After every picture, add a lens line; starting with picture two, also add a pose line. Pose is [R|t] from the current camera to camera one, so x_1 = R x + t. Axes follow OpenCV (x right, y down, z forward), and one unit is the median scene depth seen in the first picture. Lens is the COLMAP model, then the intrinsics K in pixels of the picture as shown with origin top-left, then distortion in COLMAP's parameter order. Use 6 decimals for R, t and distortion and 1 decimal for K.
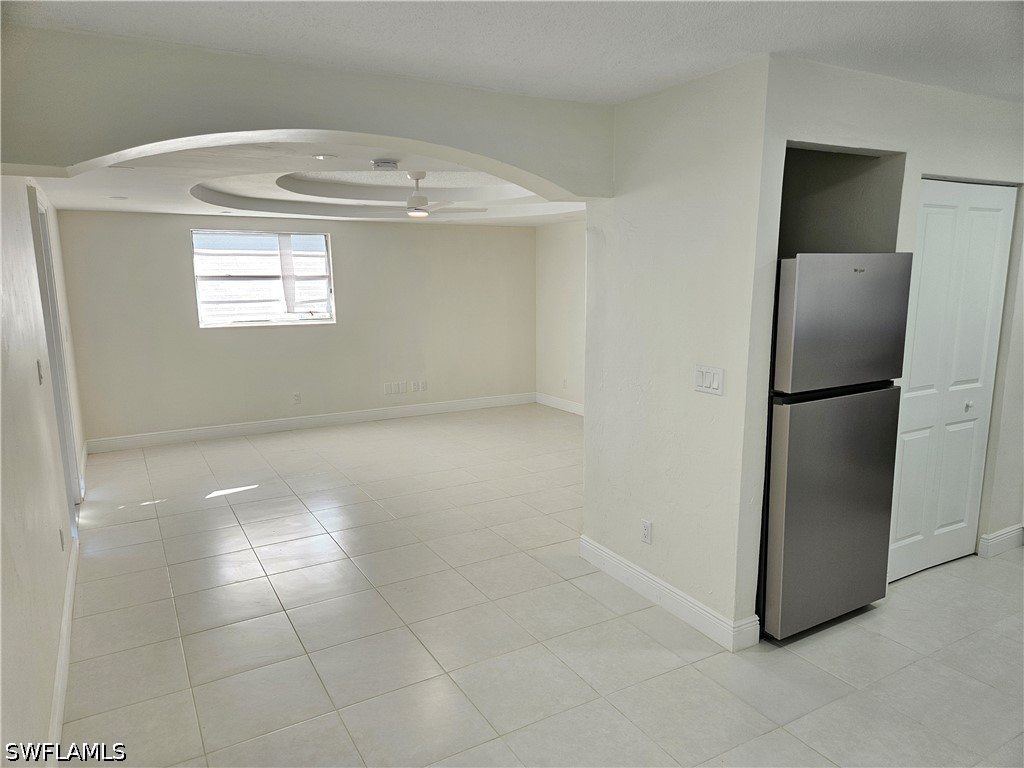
lens RADIAL K [[674.6, 0, 509.2], [0, 674.6, 393.5], [0, 0, 1]] dist [0.094676, -0.080828]
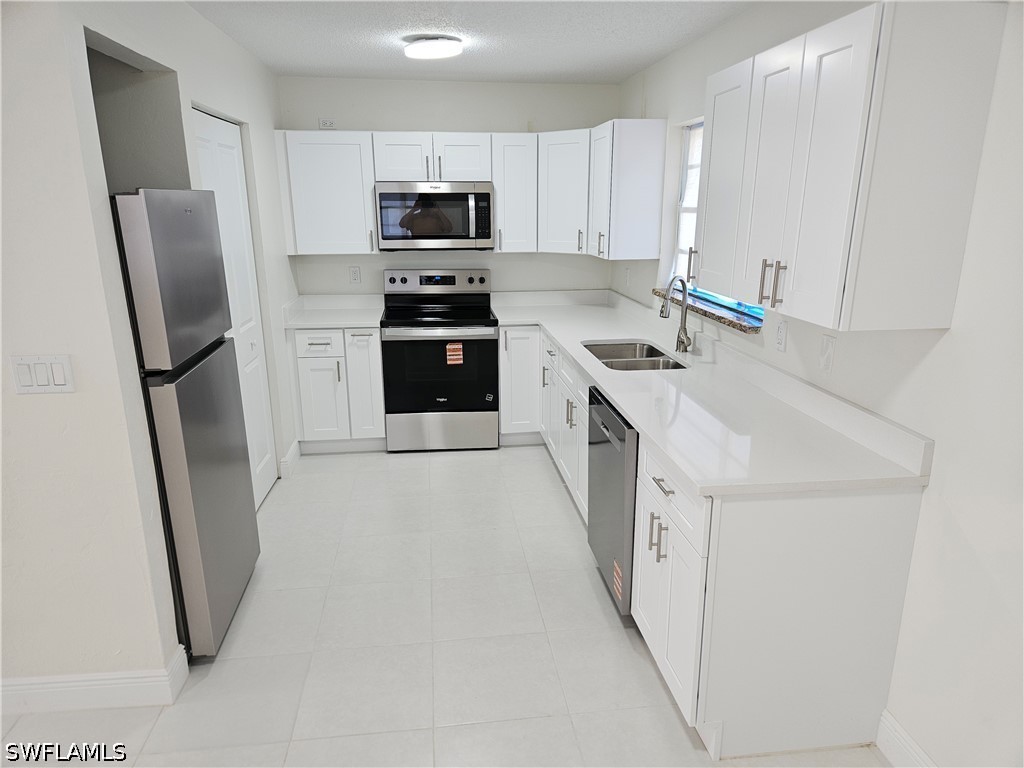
lens RADIAL K [[674.6, 0, 509.2], [0, 674.6, 393.5], [0, 0, 1]] dist [0.094676, -0.080828]
pose [[0.392933, -0.246655, 0.885869, -0.139940], [0.159906, 0.967005, 0.198319, -0.064303], [-0.905557, 0.063730, 0.419411, 0.291919]]
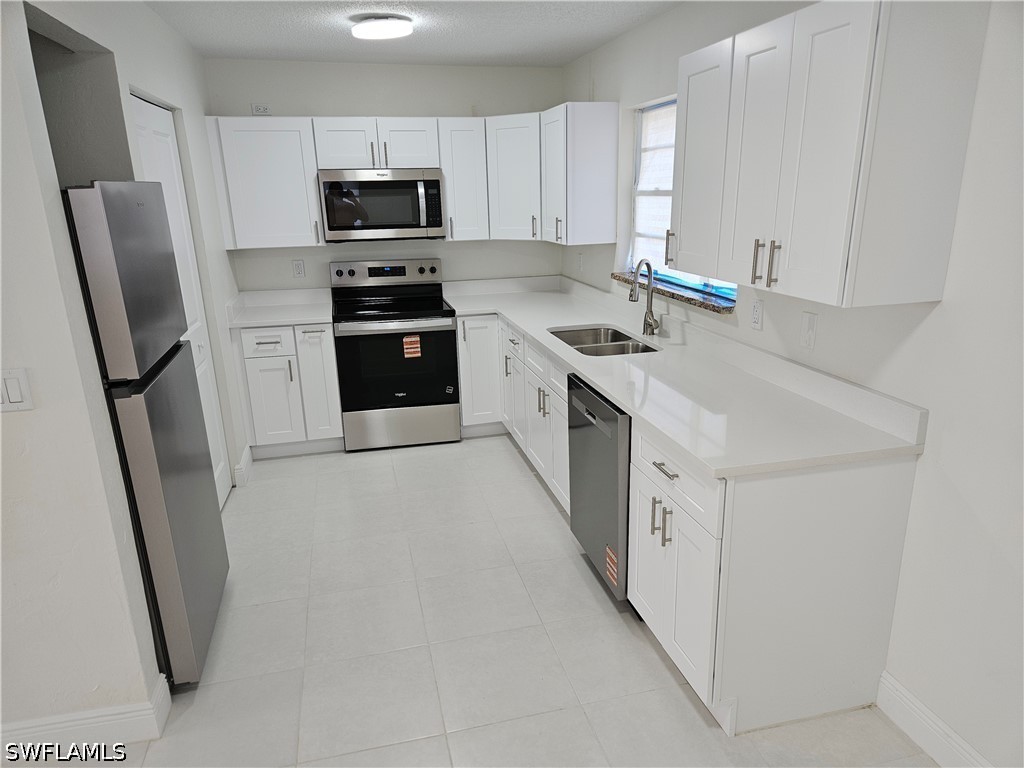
lens RADIAL K [[674.6, 0, 509.2], [0, 674.6, 393.5], [0, 0, 1]] dist [0.094676, -0.080828]
pose [[0.282400, -0.280096, 0.917495, -0.145939], [0.187304, 0.954116, 0.233624, -0.077308], [-0.940834, 0.105875, 0.321905, 0.369673]]
